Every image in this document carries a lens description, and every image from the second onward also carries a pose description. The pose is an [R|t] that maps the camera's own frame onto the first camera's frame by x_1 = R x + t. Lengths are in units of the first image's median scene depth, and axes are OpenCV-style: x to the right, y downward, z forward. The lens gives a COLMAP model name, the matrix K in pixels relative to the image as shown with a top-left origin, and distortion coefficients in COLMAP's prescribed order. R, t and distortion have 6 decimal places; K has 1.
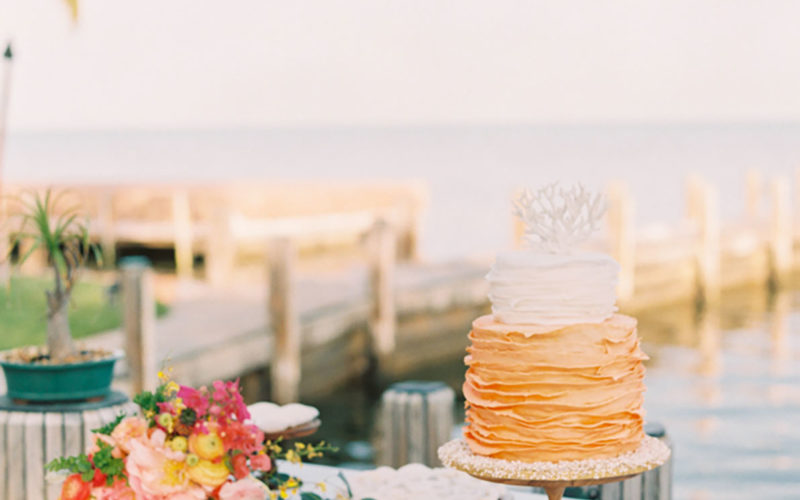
lens RADIAL K [[1731.2, 0, 400.0], [0, 1731.2, 250.0], [0, 0, 1]] dist [-0.190071, 0.071205]
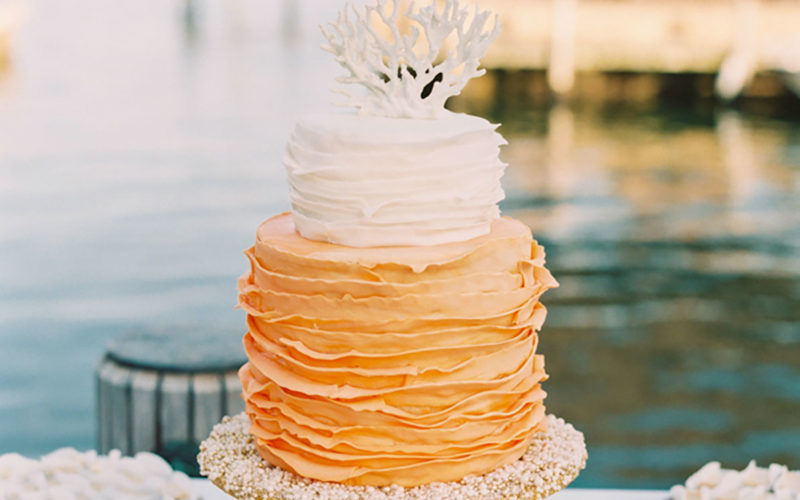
lens RADIAL K [[1731.2, 0, 400.0], [0, 1731.2, 250.0], [0, 0, 1]] dist [-0.190071, 0.071205]
pose [[0.844079, -0.080107, 0.530201, -0.227215], [0.012091, 0.991370, 0.130536, -0.030050], [-0.536082, -0.103772, 0.837763, 0.527154]]
